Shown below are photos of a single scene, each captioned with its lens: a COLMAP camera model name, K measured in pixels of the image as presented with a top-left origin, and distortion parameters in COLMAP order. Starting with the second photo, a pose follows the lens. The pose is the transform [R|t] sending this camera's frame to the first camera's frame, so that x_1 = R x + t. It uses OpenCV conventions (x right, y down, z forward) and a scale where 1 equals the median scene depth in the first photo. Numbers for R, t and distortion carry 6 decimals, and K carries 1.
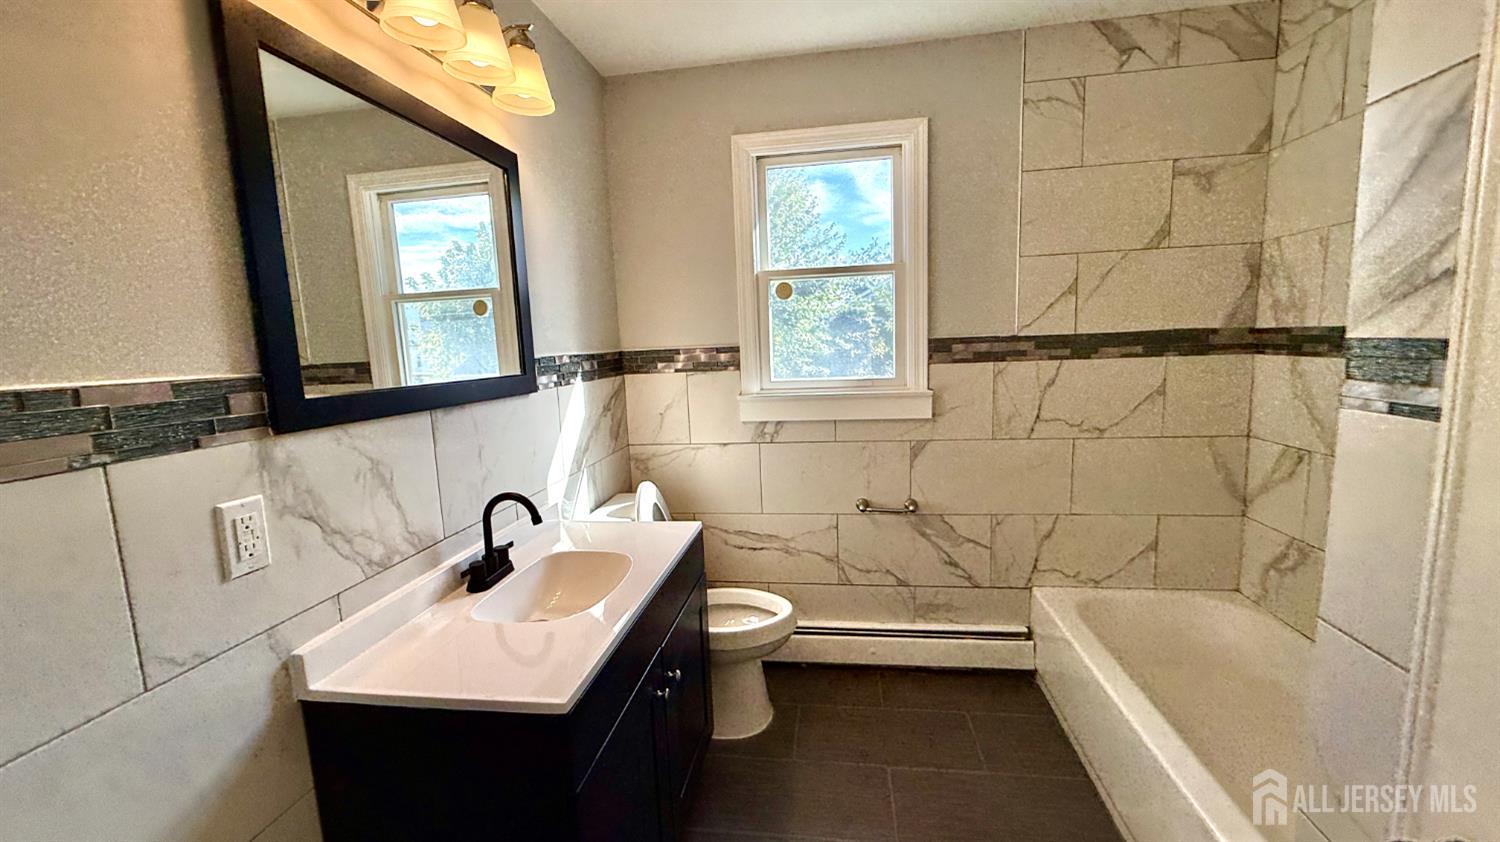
lens RADIAL K [[612.2, 0, 752.0], [0, 612.2, 422.7], [0, 0, 1]] dist [-0.000329, 0.000093]
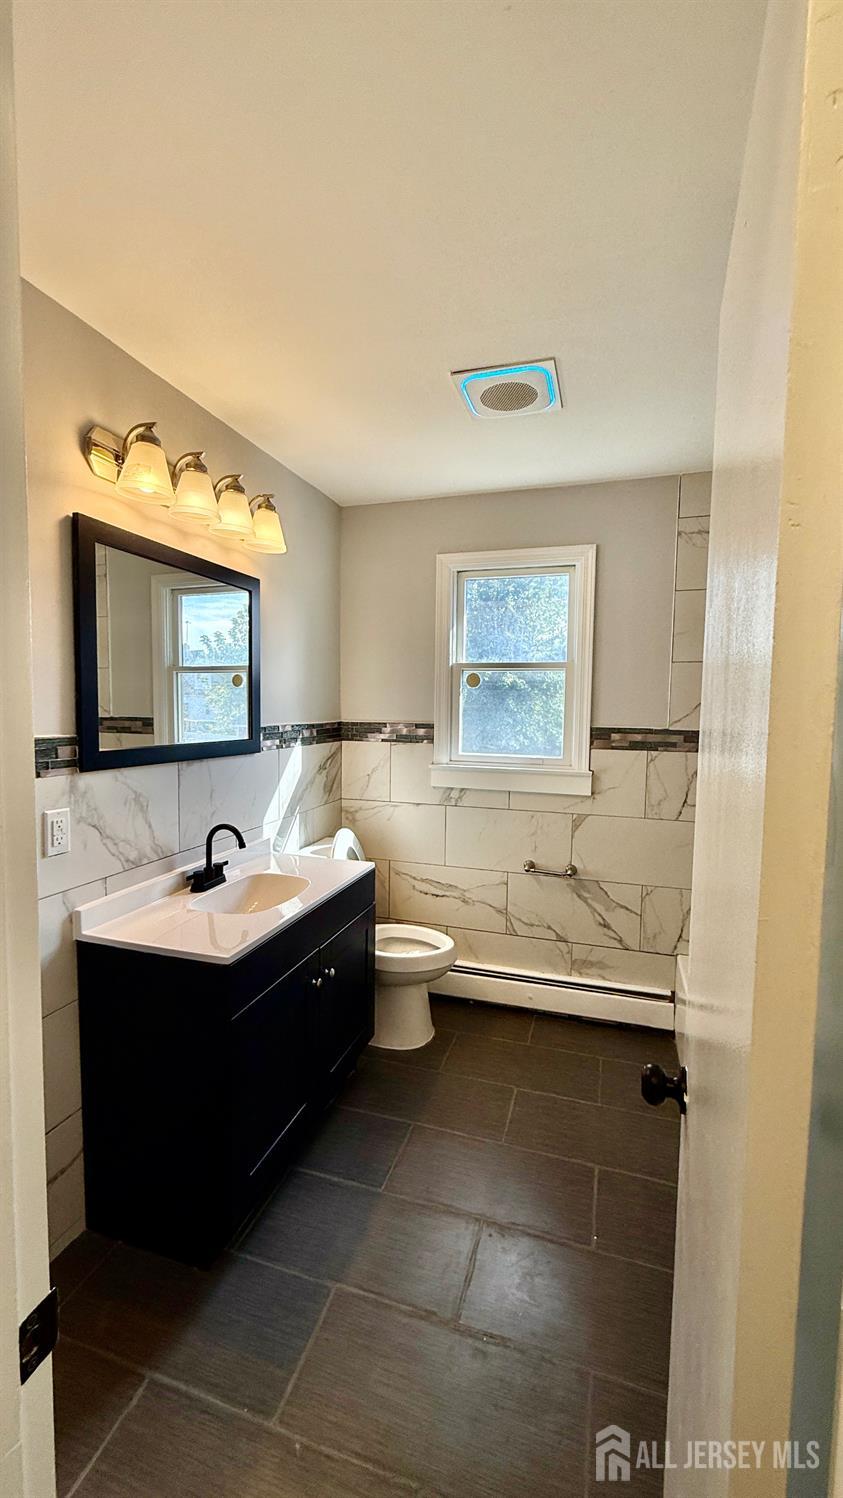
lens RADIAL K [[611.4, 0, 419.0], [0, 611.4, 747.0], [0, 0, 1]] dist [-0.000329, 0.000093]
pose [[0.984920, 0.064510, -0.160533, 0.158046], [-0.074435, 0.995619, -0.056591, -0.009575], [0.156179, 0.067687, 0.985407, -0.201419]]
